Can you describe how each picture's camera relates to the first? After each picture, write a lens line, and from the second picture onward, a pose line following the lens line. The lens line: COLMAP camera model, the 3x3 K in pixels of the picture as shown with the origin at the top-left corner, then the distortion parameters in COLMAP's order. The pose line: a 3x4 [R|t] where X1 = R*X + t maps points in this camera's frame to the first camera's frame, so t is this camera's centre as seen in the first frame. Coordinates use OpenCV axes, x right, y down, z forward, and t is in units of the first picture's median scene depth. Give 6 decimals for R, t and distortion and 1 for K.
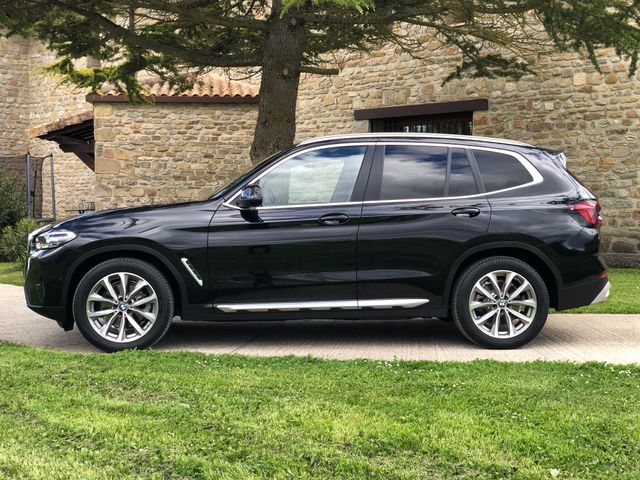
lens RADIAL K [[966.2, 0, 320.2], [0, 966.2, 241.0], [0, 0, 1]] dist [0.025161, 0.000000]
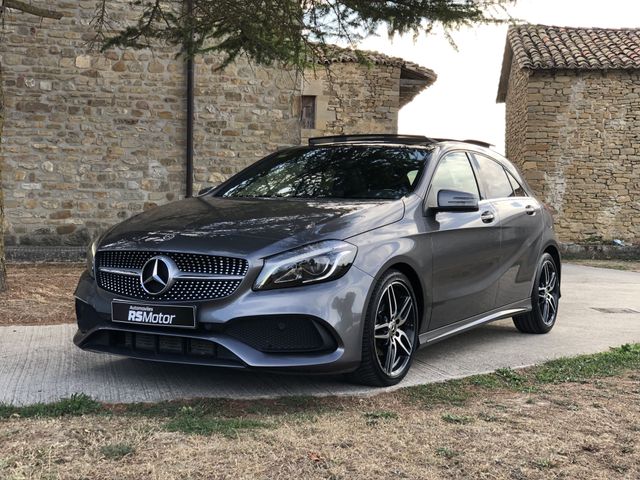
lens RADIAL K [[966.2, 0, 319.2], [0, 966.2, 242.4], [0, 0, 1]] dist [0.025161, 0.000000]
pose [[0.549210, -0.014346, 0.835561, -0.383573], [0.012906, 0.999879, 0.008684, 0.002746], [-0.835585, 0.006015, 0.549329, 0.290734]]
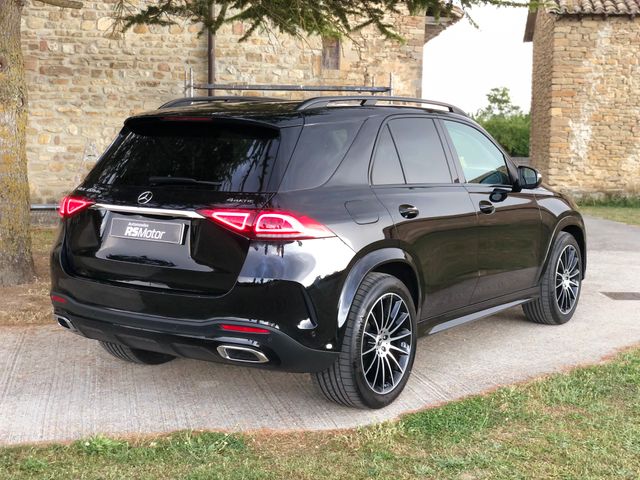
lens RADIAL K [[966.2, 0, 316.8], [0, 966.2, 242.5], [0, 0, 1]] dist [0.025161, 0.000000]
pose [[0.574556, -0.081765, 0.814371, -0.388418], [0.014193, 0.995843, 0.089972, -0.036616], [-0.818343, -0.040135, 0.573328, 0.278941]]
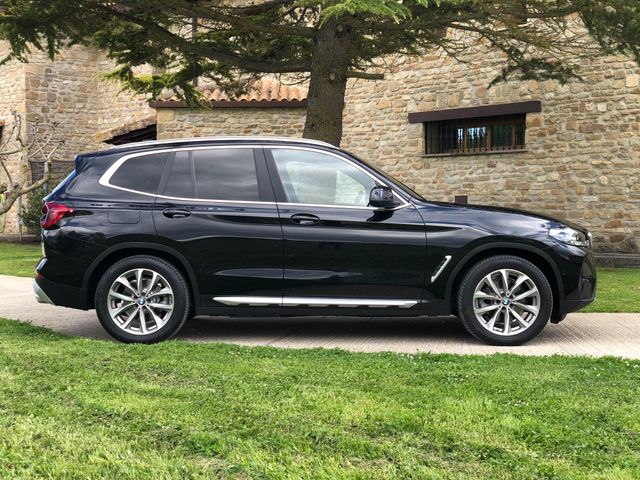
lens RADIAL K [[966.2, 0, 318.1], [0, 966.2, 240.1], [0, 0, 1]] dist [0.025161, 0.000000]
pose [[0.997302, 0.001651, -0.073391, 0.017698], [-0.001923, 0.999992, -0.003630, 0.001868], [0.073384, 0.003762, 0.997297, -0.020730]]
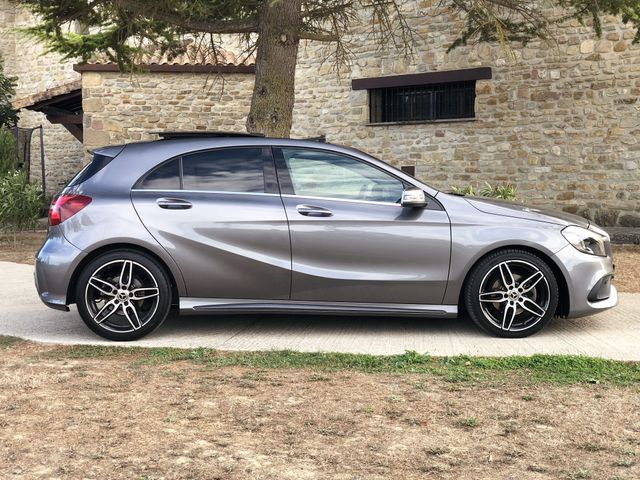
lens RADIAL K [[966.2, 0, 322.5], [0, 966.2, 238.8], [0, 0, 1]] dist [0.025161, 0.000000]
pose [[0.999930, -0.001830, 0.011717, -0.006801], [0.001519, 0.999648, 0.026472, -0.001848], [-0.011762, -0.026453, 0.999581, 0.033615]]
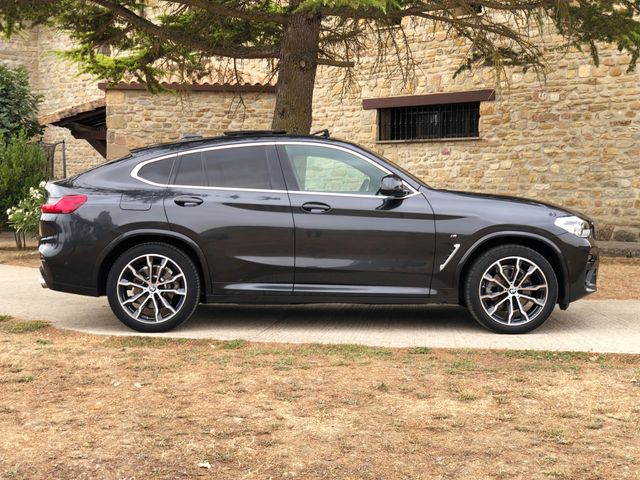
lens RADIAL K [[966.2, 0, 319.8], [0, 966.2, 245.5], [0, 0, 1]] dist [0.025161, 0.000000]
pose [[0.999969, 0.006975, 0.003705, -0.014903], [-0.007042, 0.999806, 0.018391, 0.000215], [-0.003576, -0.018417, 0.999824, -0.026672]]
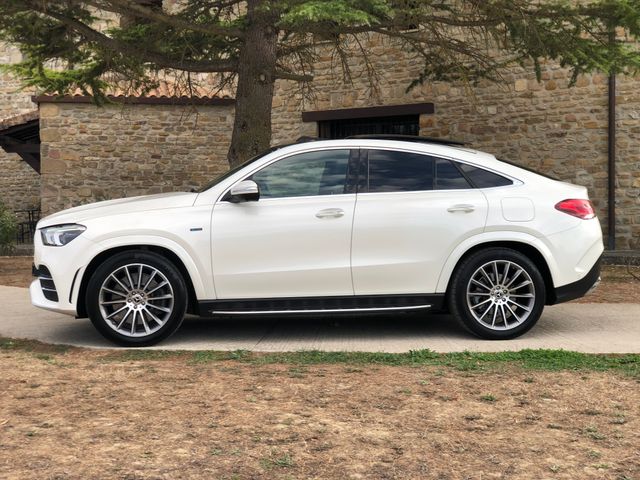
lens RADIAL K [[966.2, 0, 319.0], [0, 966.2, 243.3], [0, 0, 1]] dist [0.025161, 0.000000]
pose [[0.994925, -0.007291, 0.100350, -0.059697], [0.006911, 0.999968, 0.004130, 0.000535], [-0.100377, -0.003415, 0.994944, -0.034795]]
